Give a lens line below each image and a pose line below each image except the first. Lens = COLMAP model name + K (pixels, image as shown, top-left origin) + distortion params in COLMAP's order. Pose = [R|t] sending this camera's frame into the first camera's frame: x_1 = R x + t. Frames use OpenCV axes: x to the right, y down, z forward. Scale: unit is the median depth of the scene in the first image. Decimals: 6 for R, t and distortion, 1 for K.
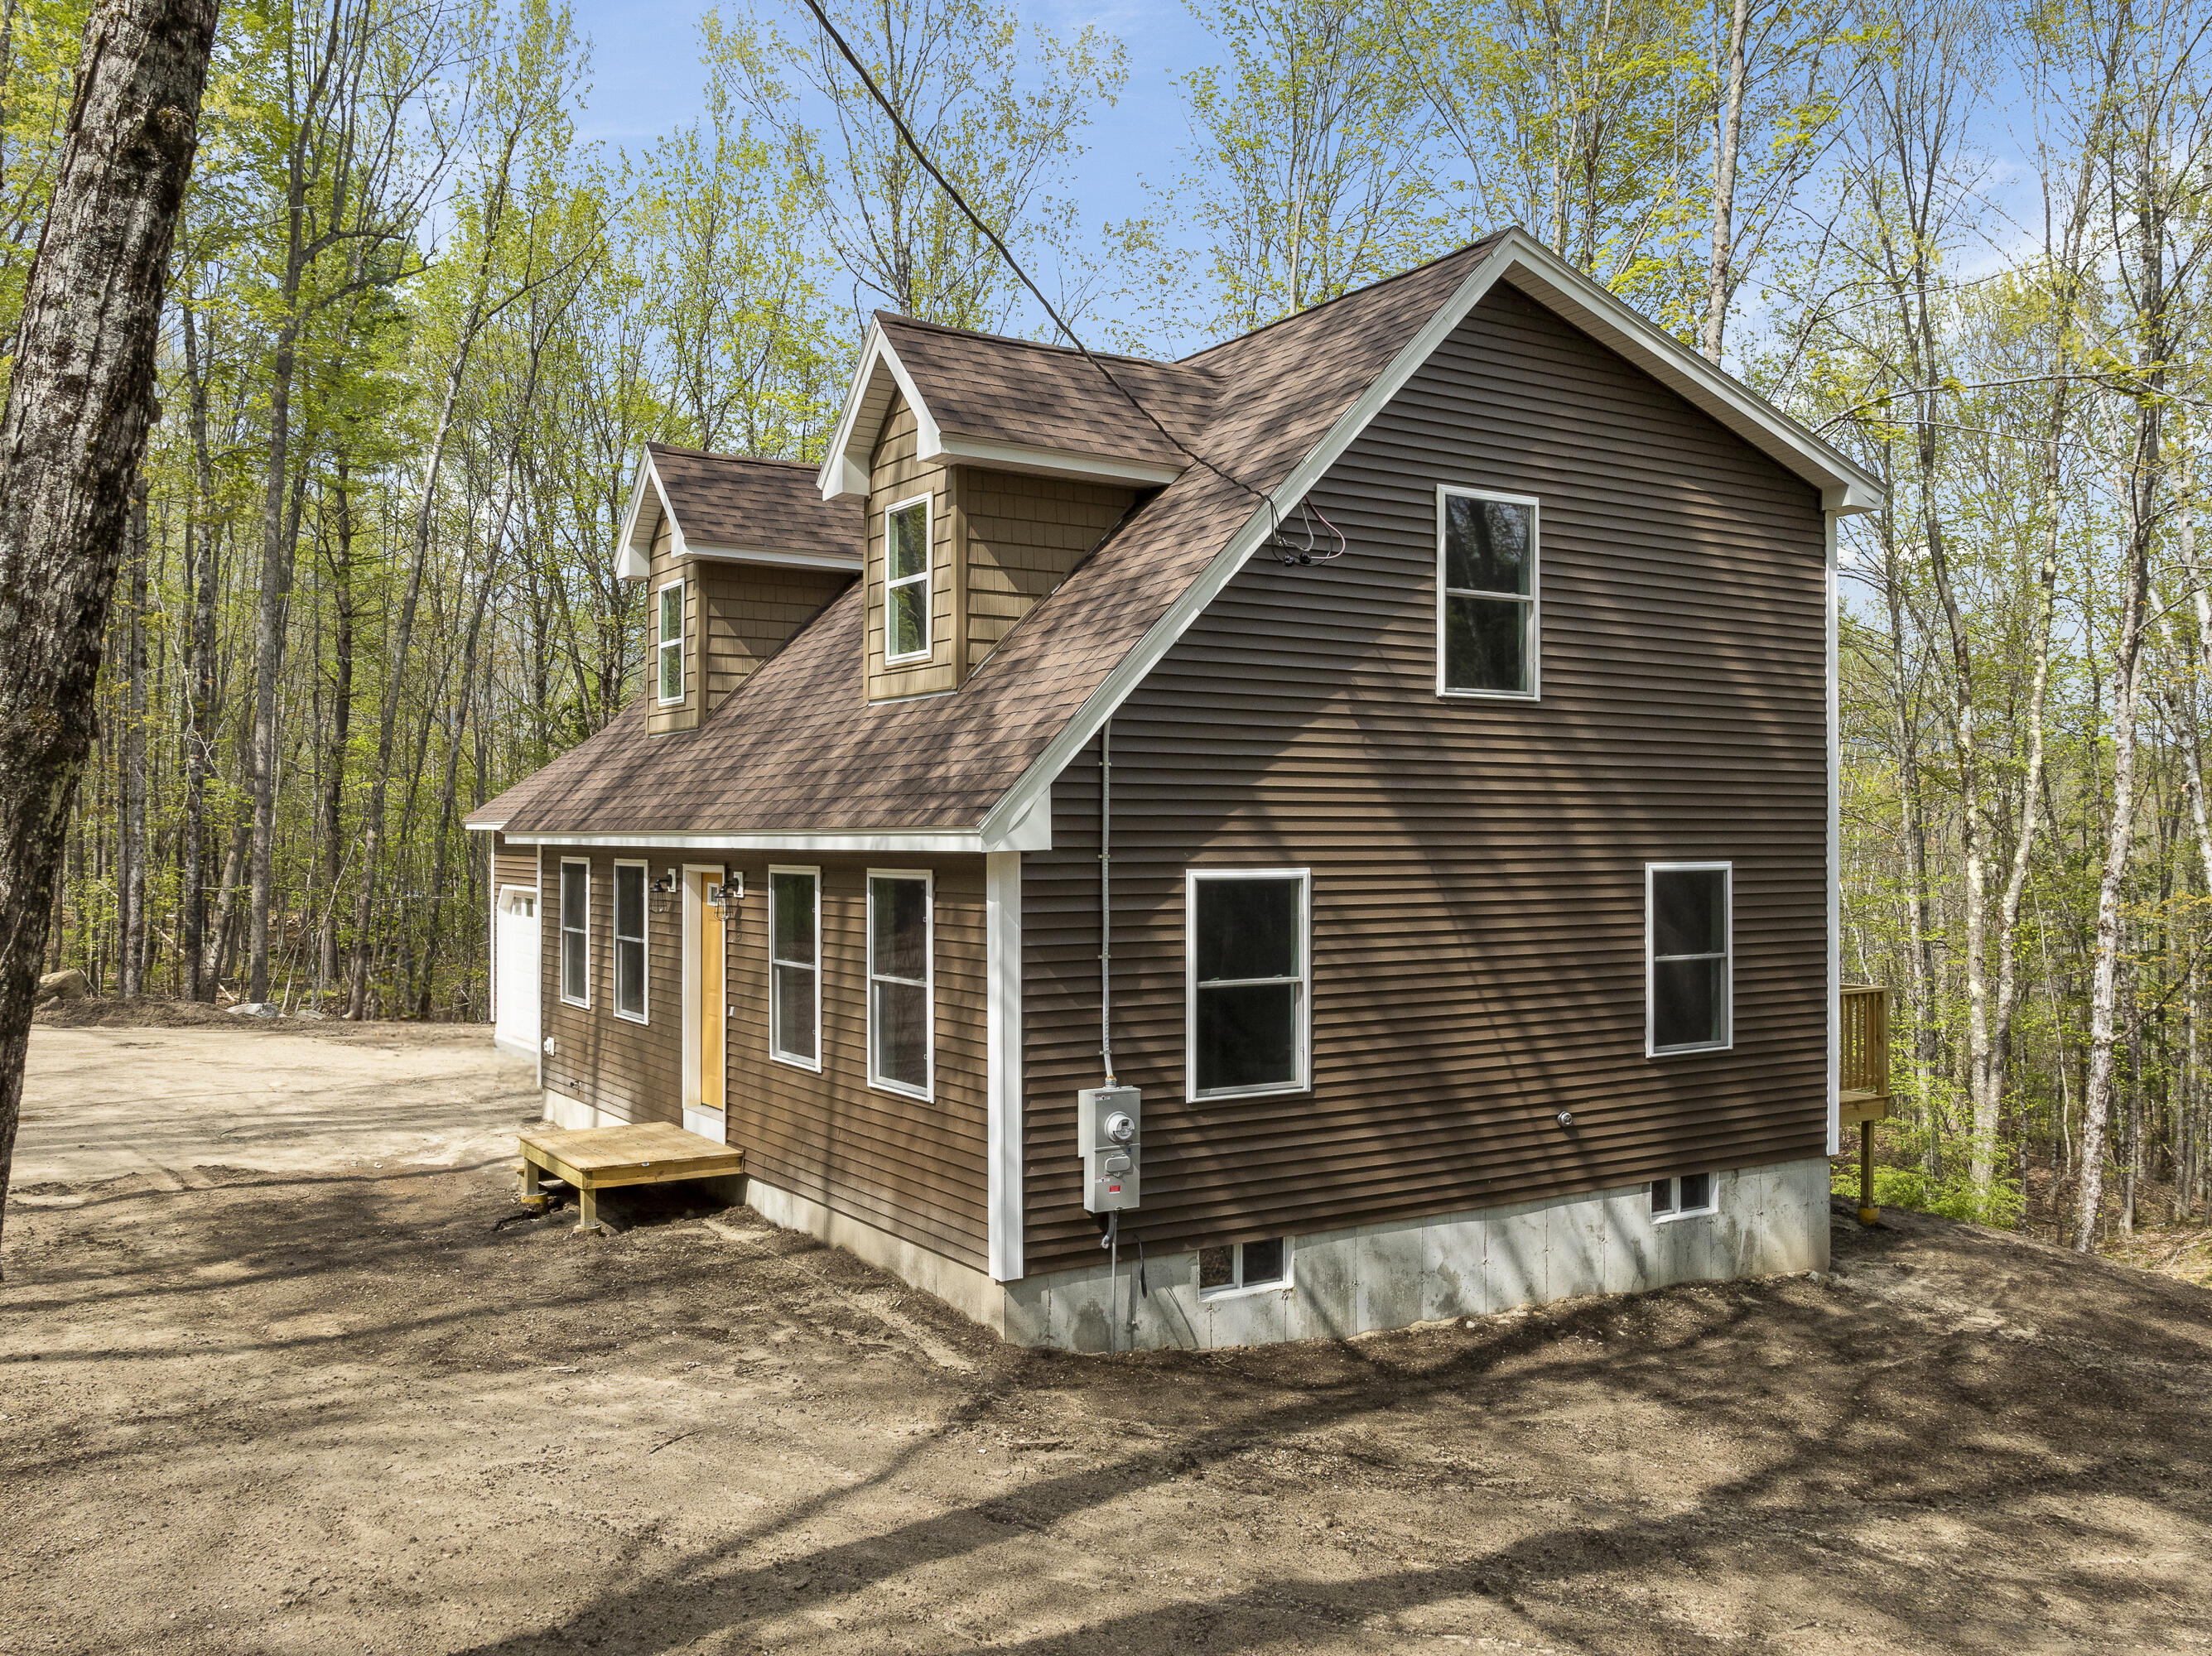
lens RADIAL K [[1705.2, 0, 1106.0], [0, 1705.2, 828.0], [0, 0, 1]] dist [0.023028, -0.006823]
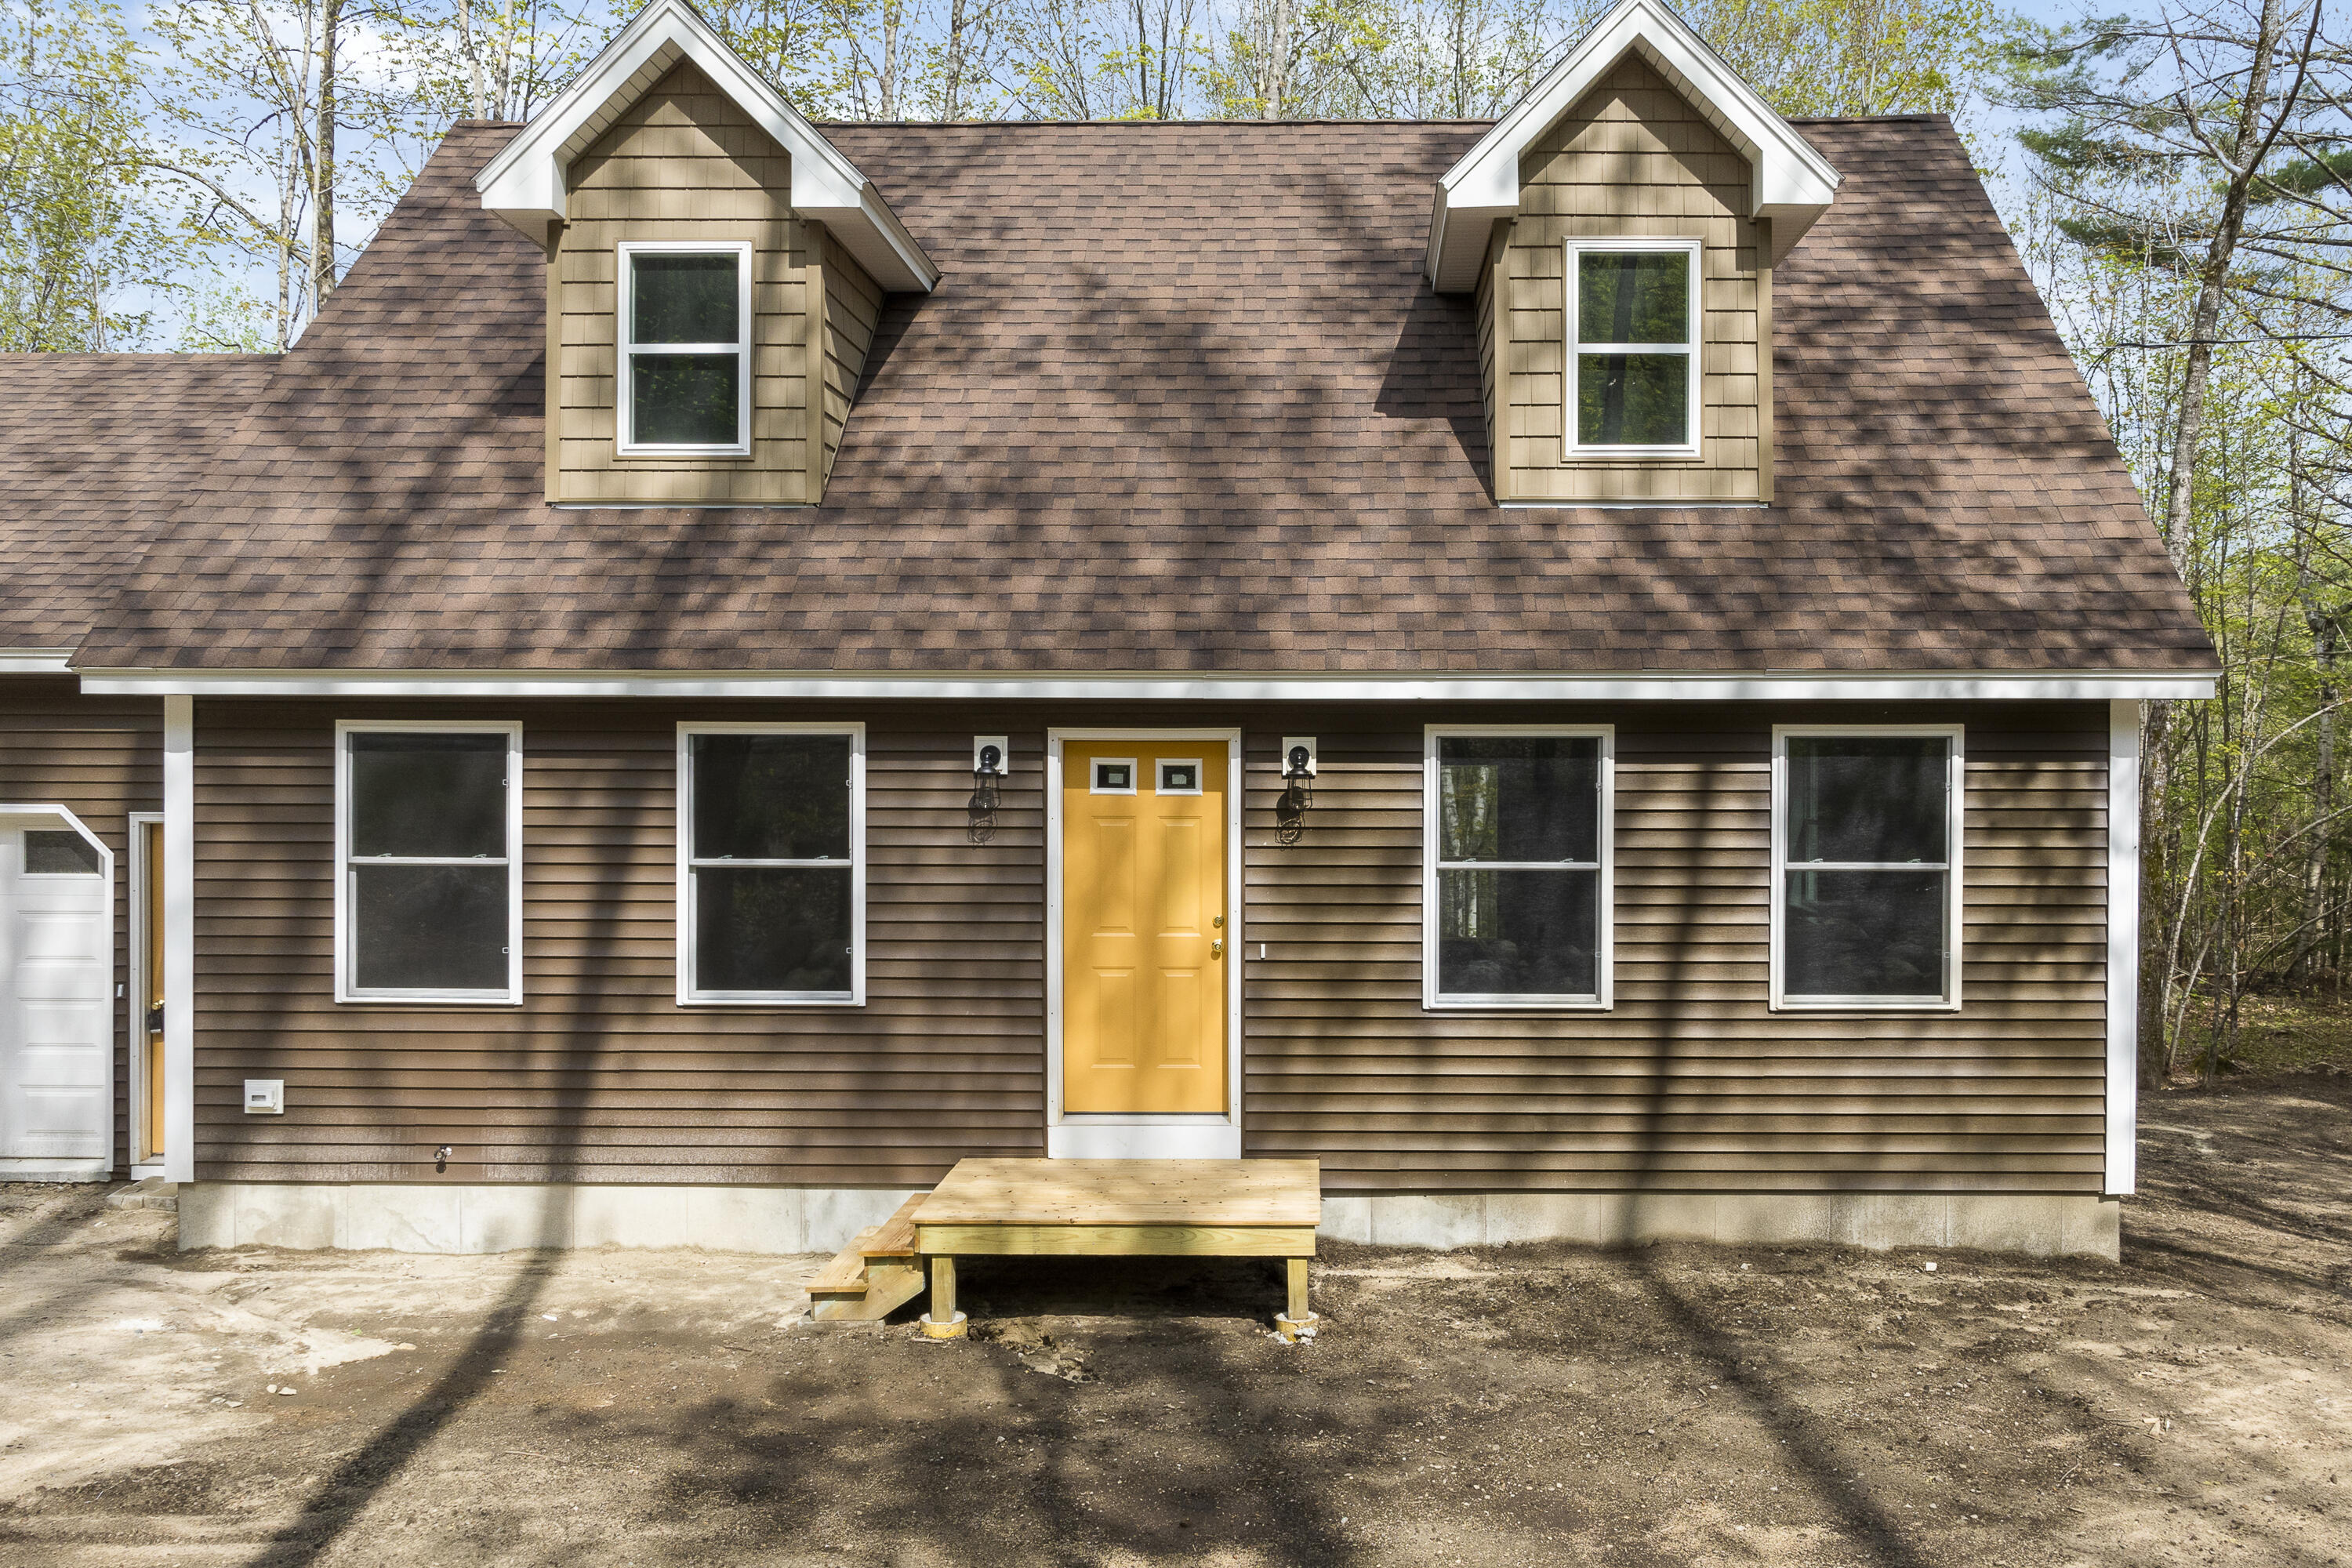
lens RADIAL K [[1785.0, 0, 1176.0], [0, 1785.0, 784.0], [0, 0, 1]] dist [-0.002629, 0.000650]
pose [[0.583461, -0.004522, 0.812129, -0.900801], [-0.008460, 0.999896, 0.011645, 0.040894], [-0.812097, -0.013665, 0.583362, 0.720238]]
